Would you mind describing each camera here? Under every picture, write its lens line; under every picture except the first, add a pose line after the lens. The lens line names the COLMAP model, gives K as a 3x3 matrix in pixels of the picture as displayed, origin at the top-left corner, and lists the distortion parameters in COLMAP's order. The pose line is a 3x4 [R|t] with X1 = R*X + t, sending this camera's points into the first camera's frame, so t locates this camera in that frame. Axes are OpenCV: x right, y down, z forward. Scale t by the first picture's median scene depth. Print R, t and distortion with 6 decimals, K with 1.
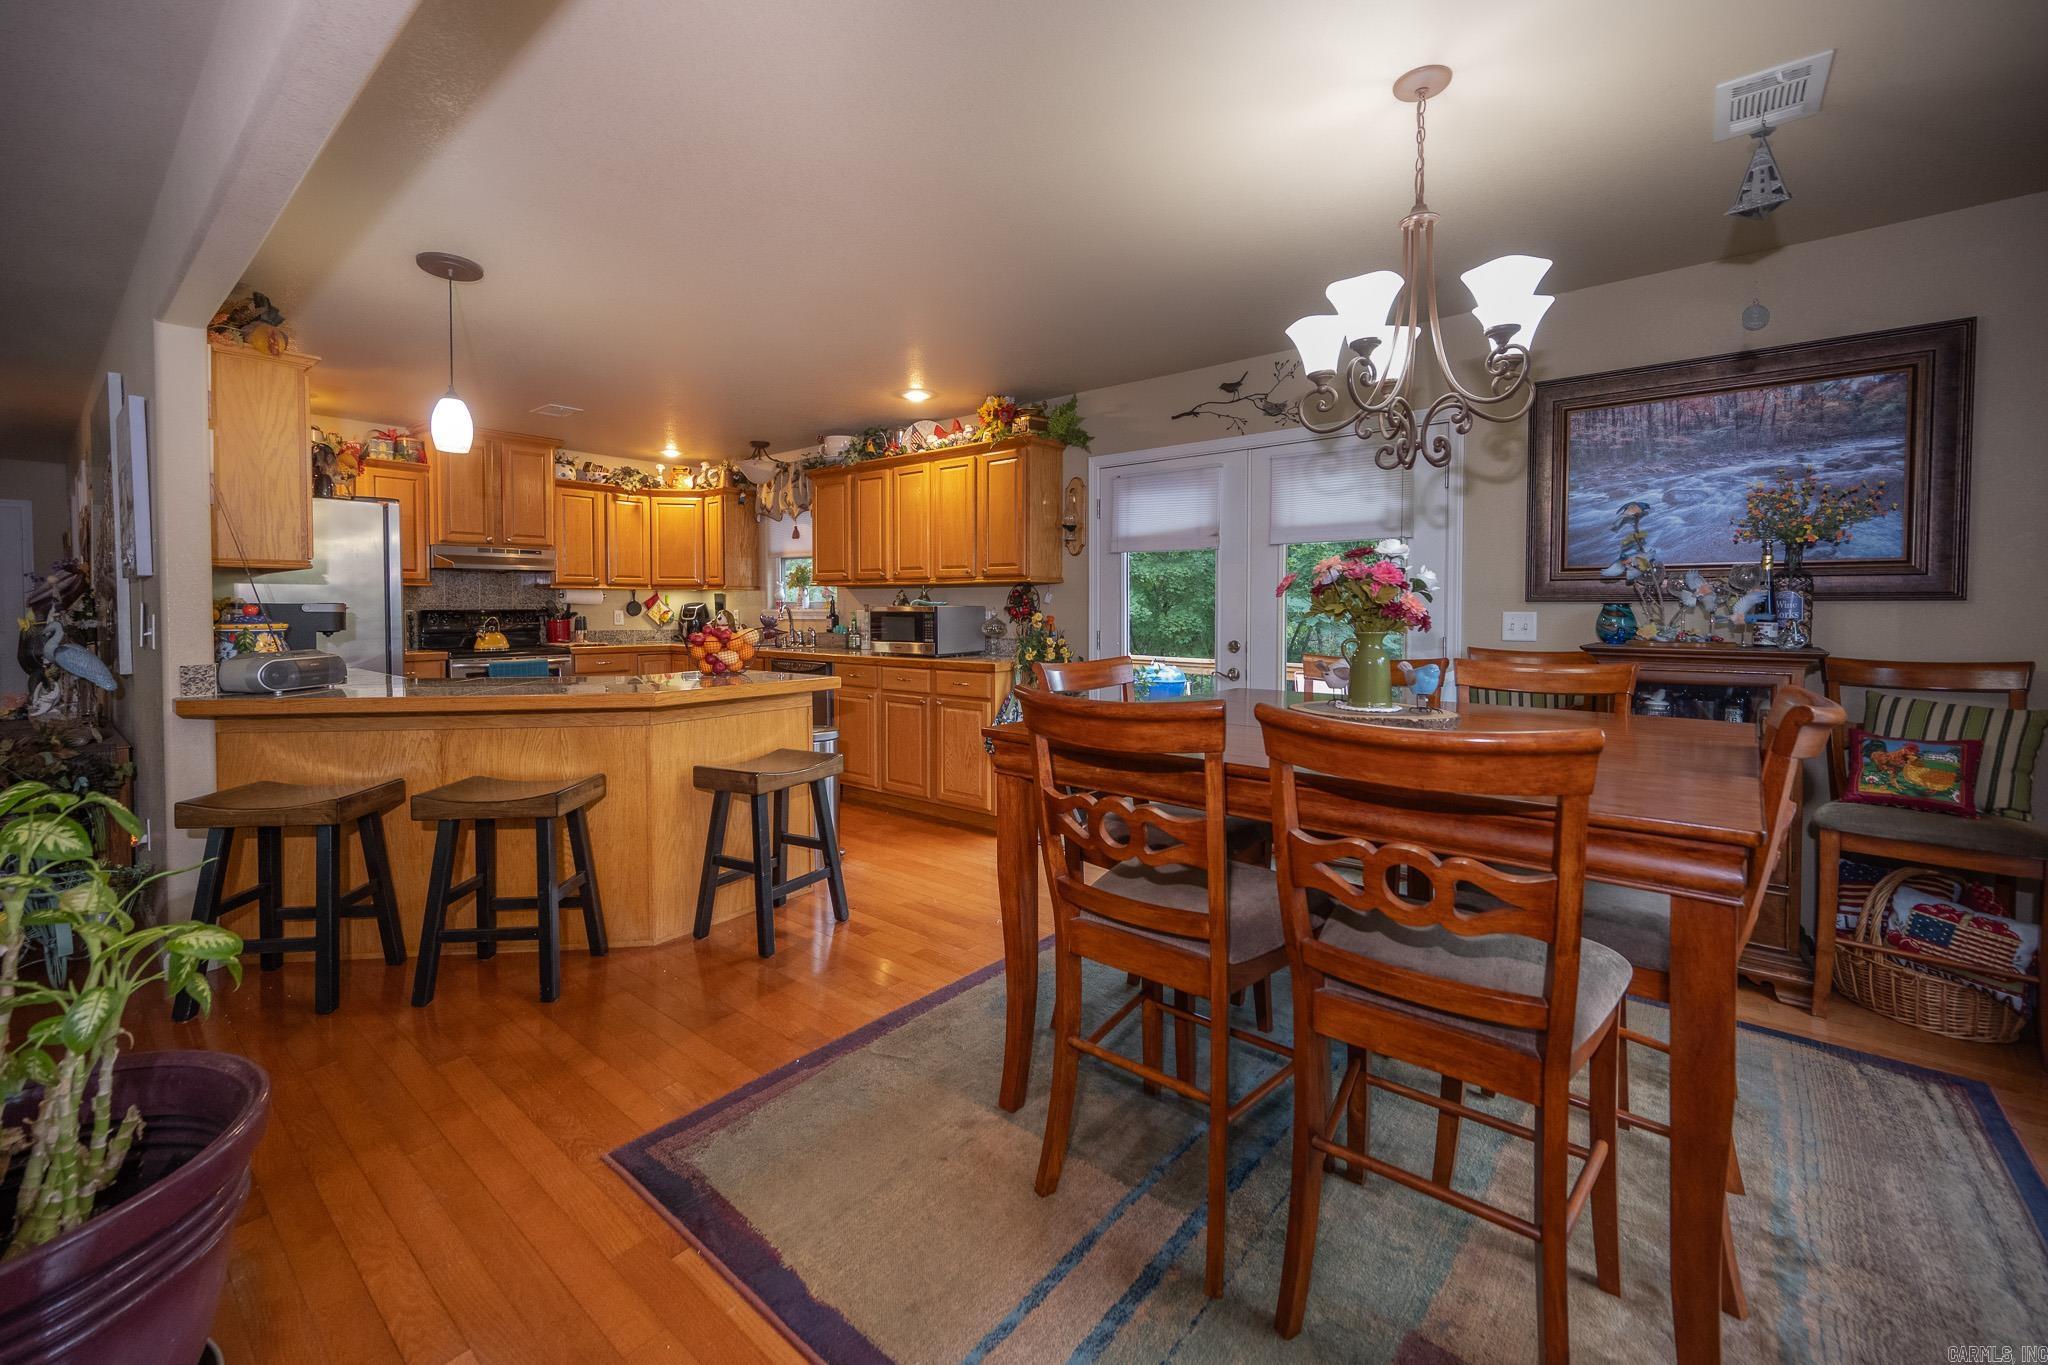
lens RADIAL K [[828.2, 0, 979.1], [0, 828.2, 623.4], [0, 0, 1]] dist [-0.000733, -0.000189]
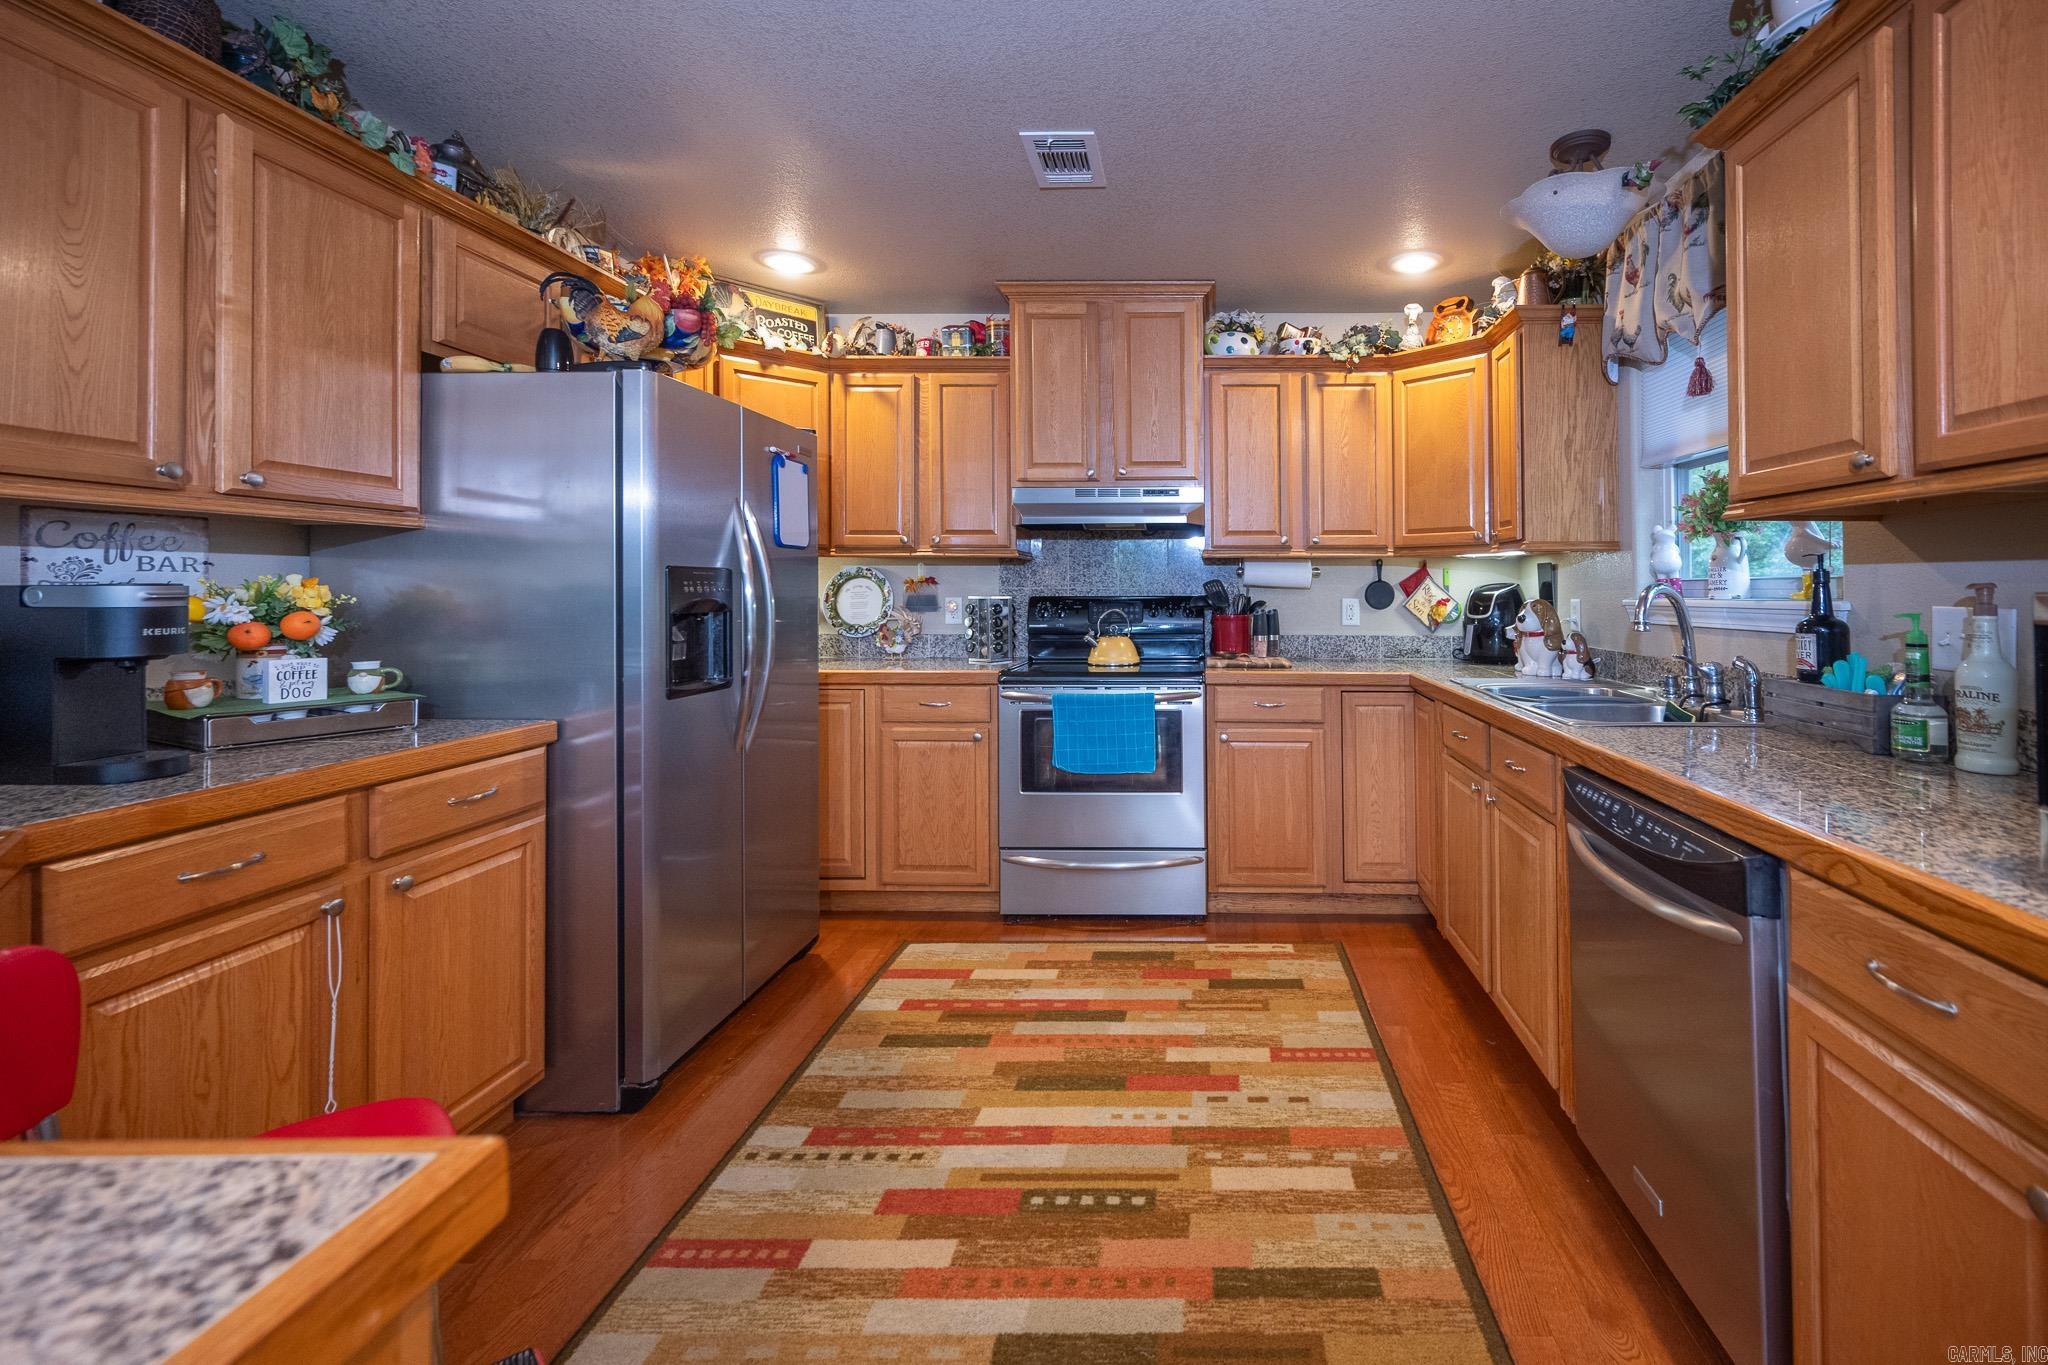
lens RADIAL K [[851.4, 0, 1203.6], [0, 851.4, 580.9], [0, 0, 1]] dist [-0.000271, -0.000069]
pose [[0.658743, -0.007797, -0.752327, -0.123940], [-0.015724, 0.999585, -0.024128, -0.017960], [0.752203, 0.027724, 0.658347, 0.829549]]
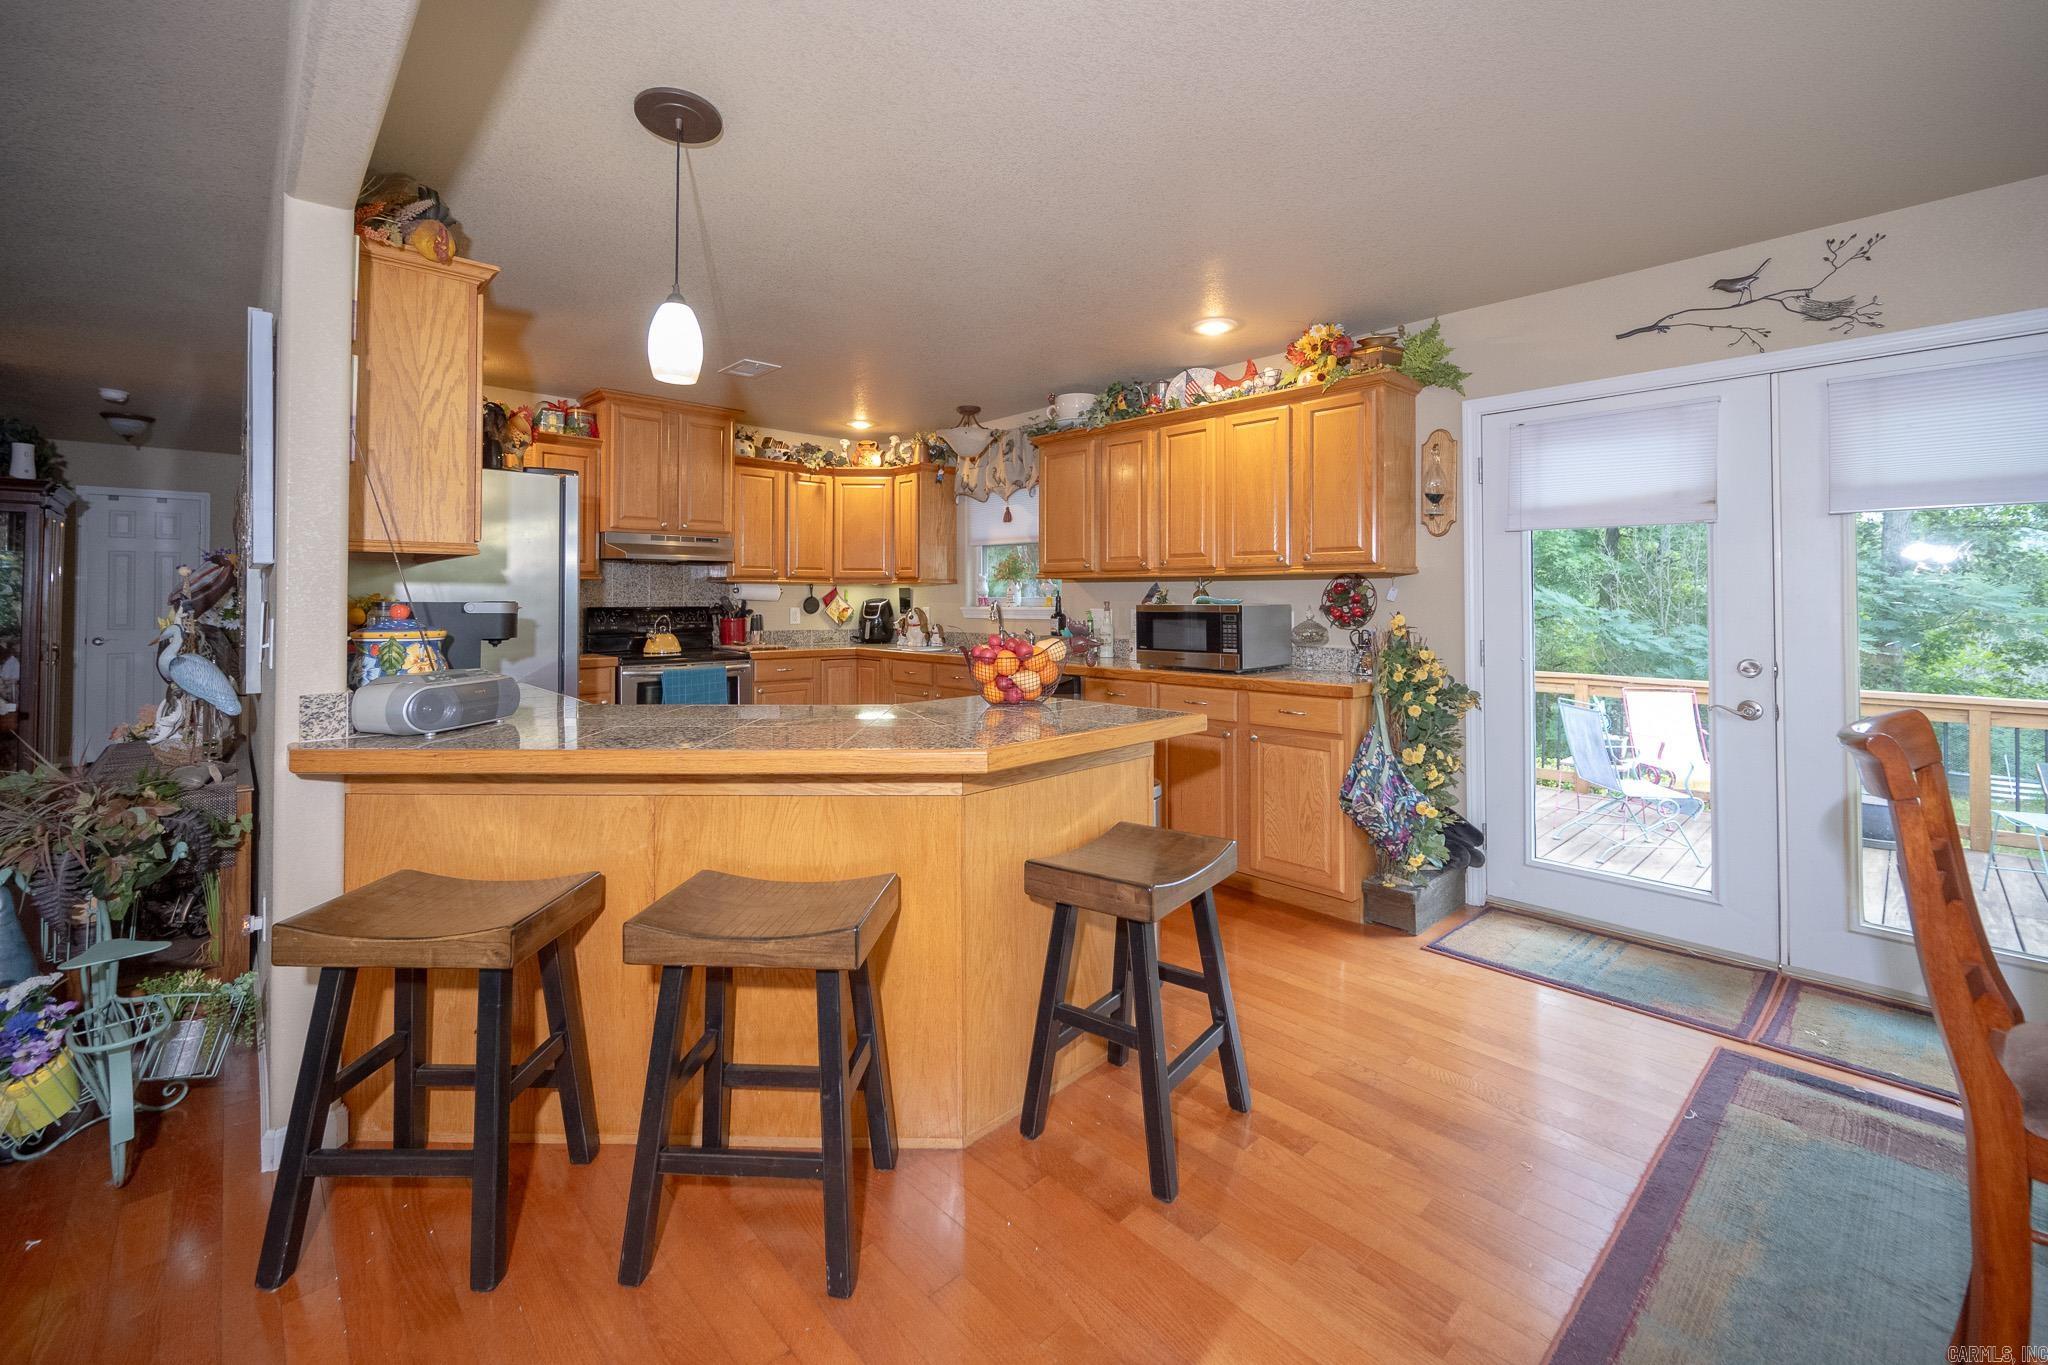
lens RADIAL K [[834.7, 0, 990.4], [0, 834.7, 584.1], [0, 0, 1]] dist [-0.008623, -0.000338]
pose [[0.993101, -0.000791, -0.117263, -0.189483], [-0.003946, 0.999186, -0.040155, -0.008716], [0.117199, 0.040341, 0.992289, 0.227101]]
